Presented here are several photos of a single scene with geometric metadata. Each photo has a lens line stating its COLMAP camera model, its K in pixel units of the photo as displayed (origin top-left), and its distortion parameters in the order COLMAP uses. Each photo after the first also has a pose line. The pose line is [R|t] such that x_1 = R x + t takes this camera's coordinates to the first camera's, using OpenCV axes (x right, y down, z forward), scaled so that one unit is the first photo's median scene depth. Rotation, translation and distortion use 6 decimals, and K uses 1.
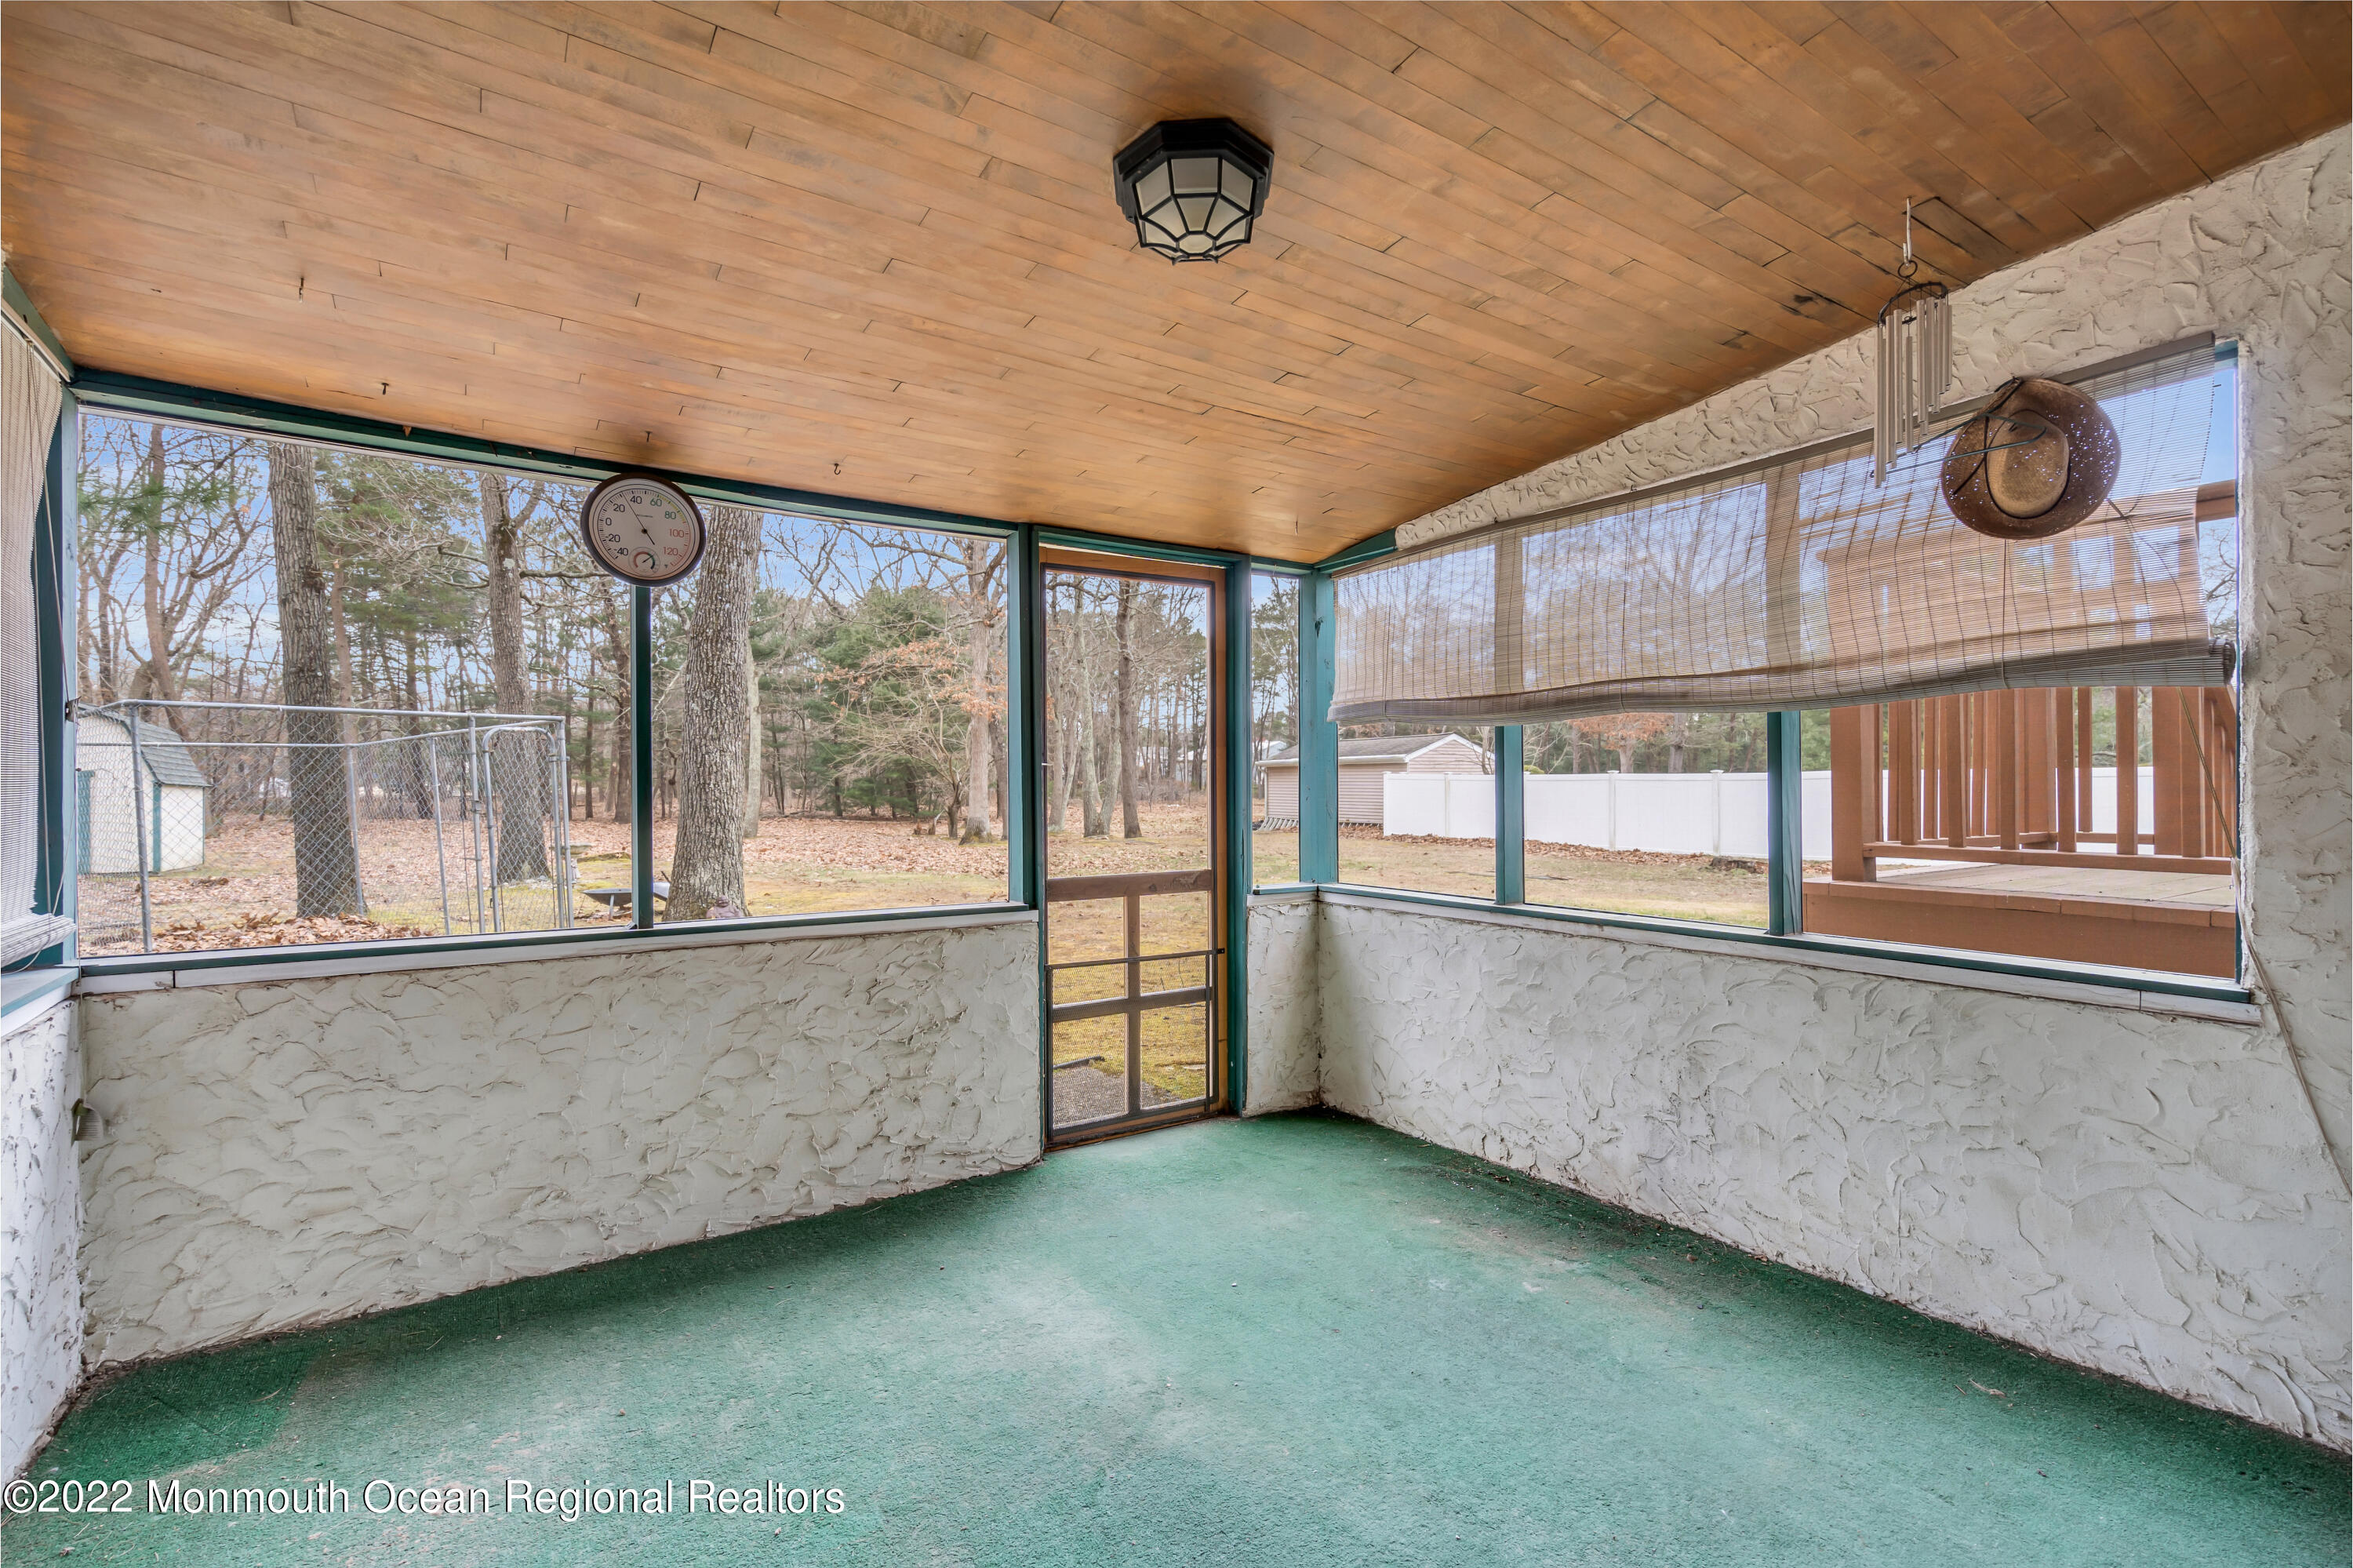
lens RADIAL K [[1073.5, 0, 1183.4], [0, 1073.5, 784.8], [0, 0, 1]] dist [-0.011384, 0.004237]
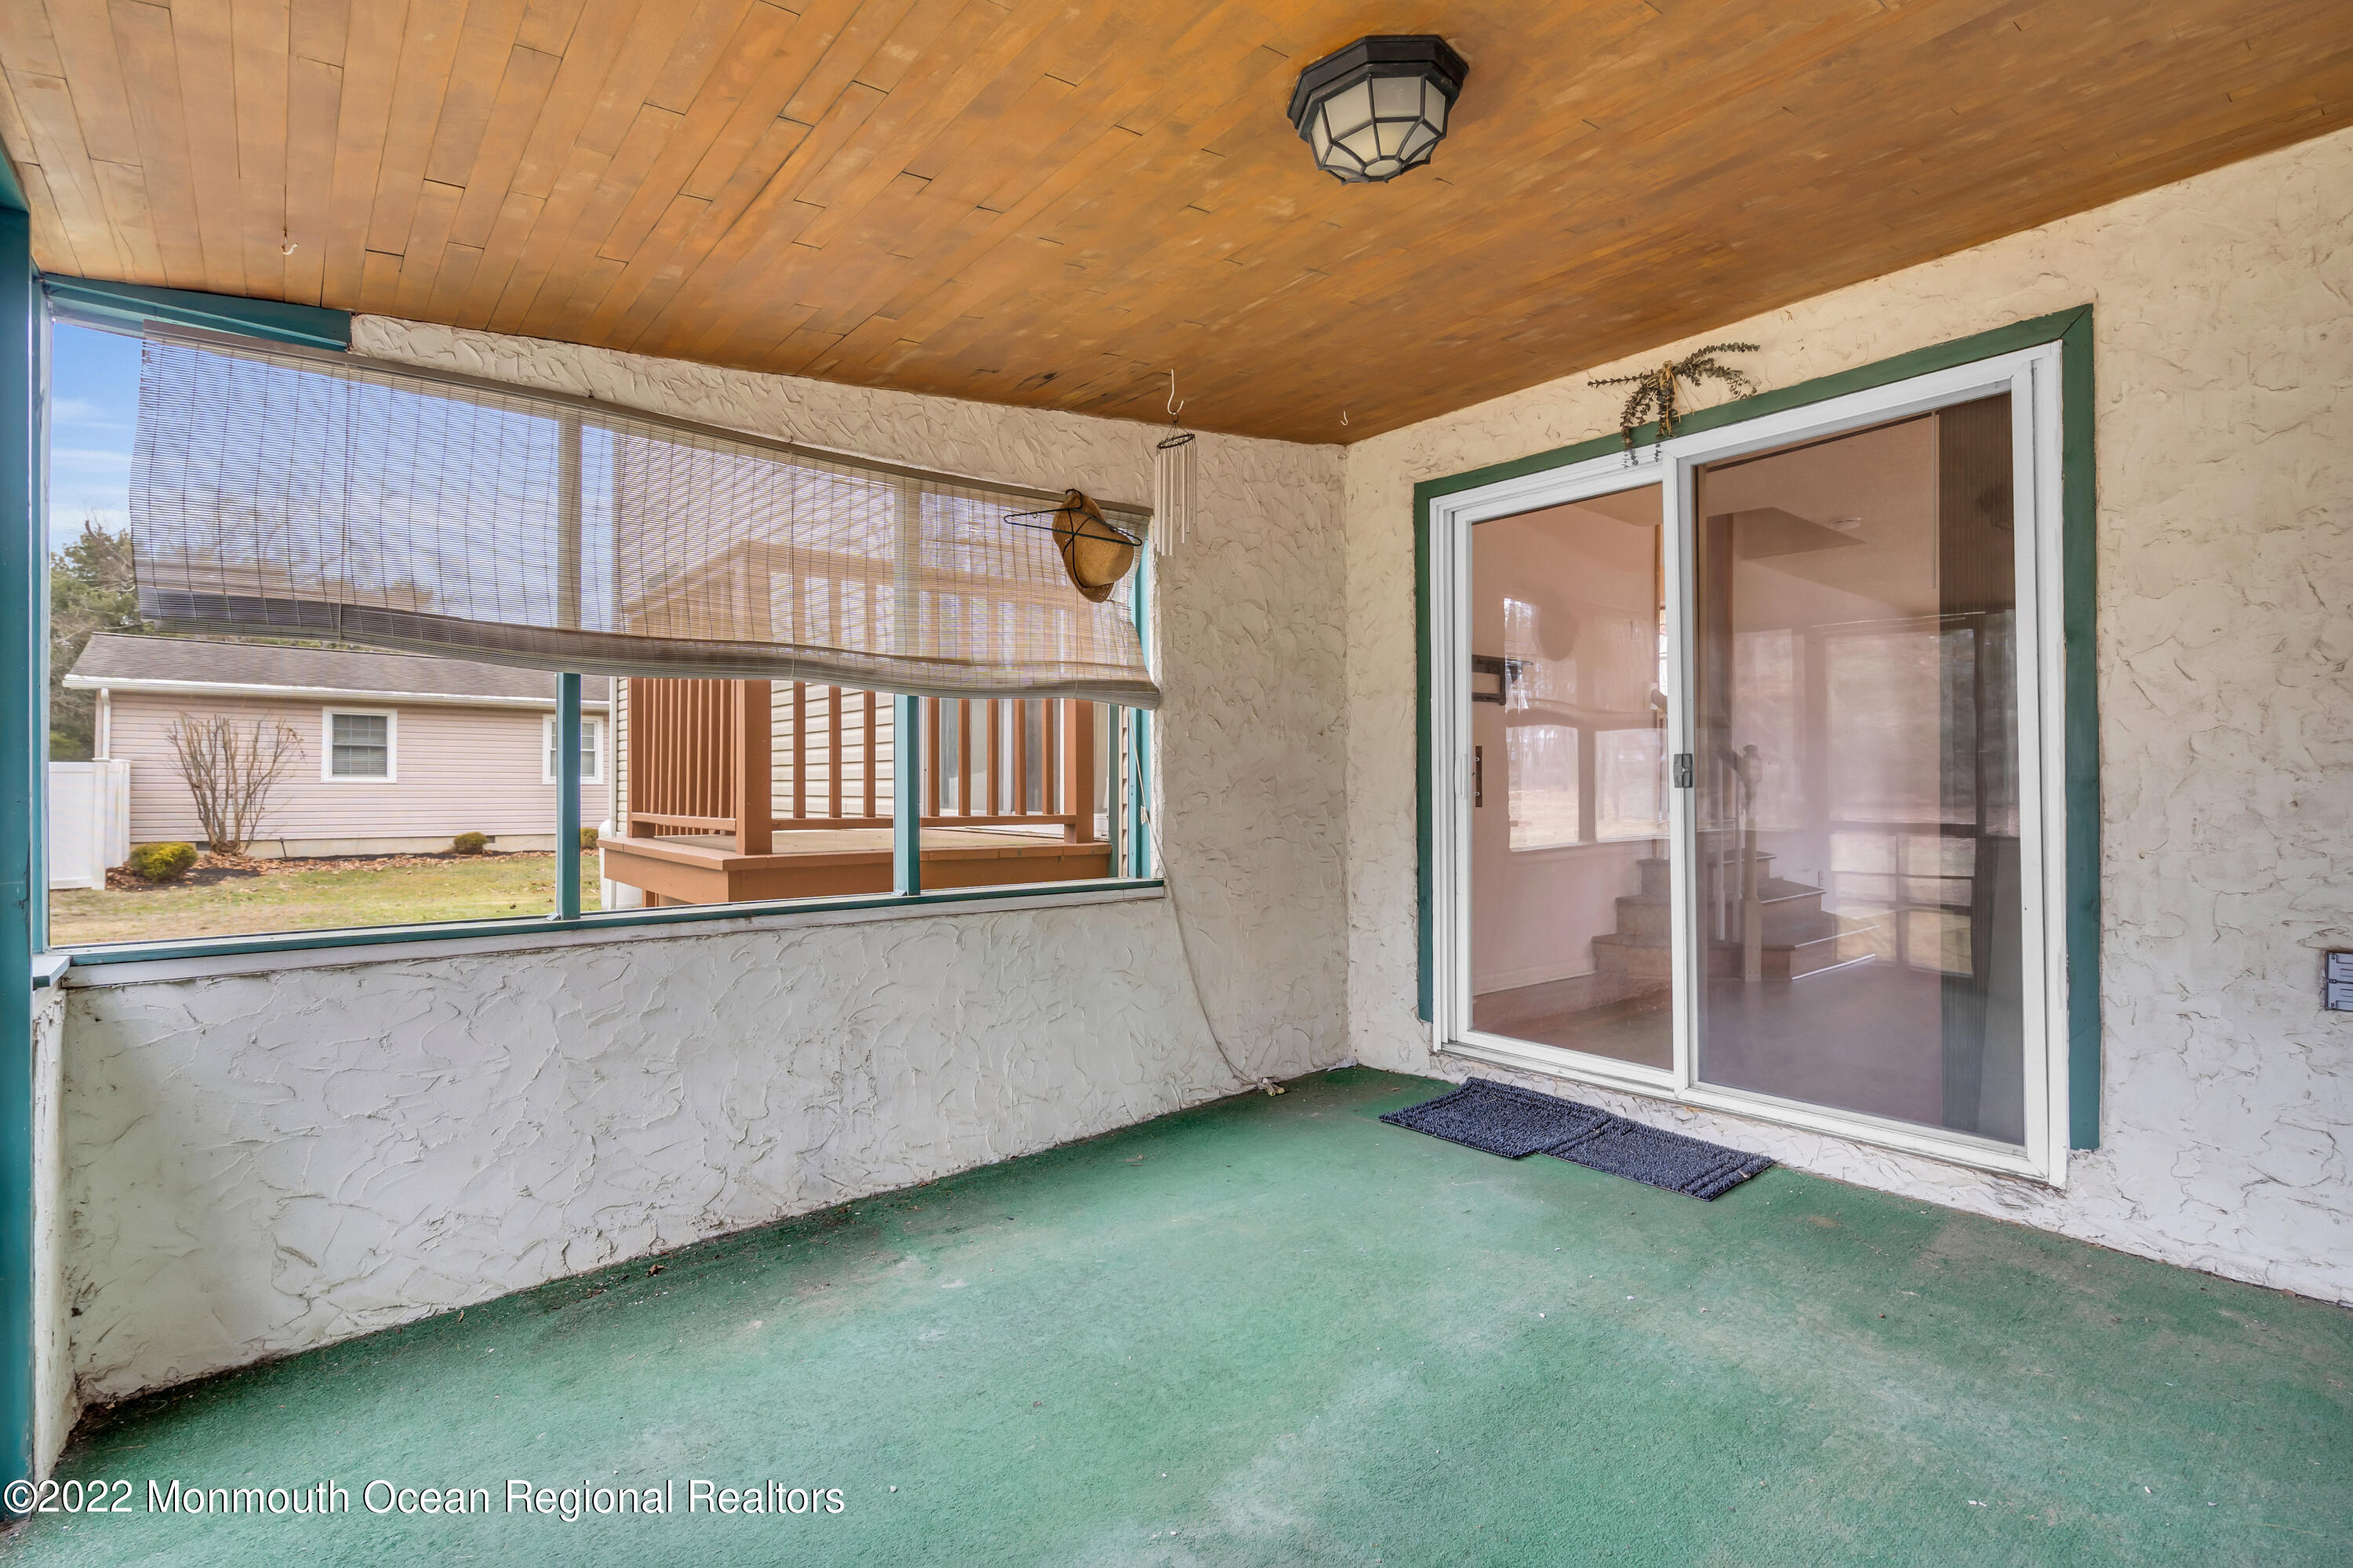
lens RADIAL K [[1073.5, 0, 1183.4], [0, 1073.5, 784.8], [0, 0, 1]] dist [-0.011384, 0.004237]
pose [[-0.110479, 0.006546, 0.993857, -0.569009], [-0.000886, 0.999977, -0.006685, 0.030419], [-0.993878, -0.001619, -0.110471, 0.803078]]
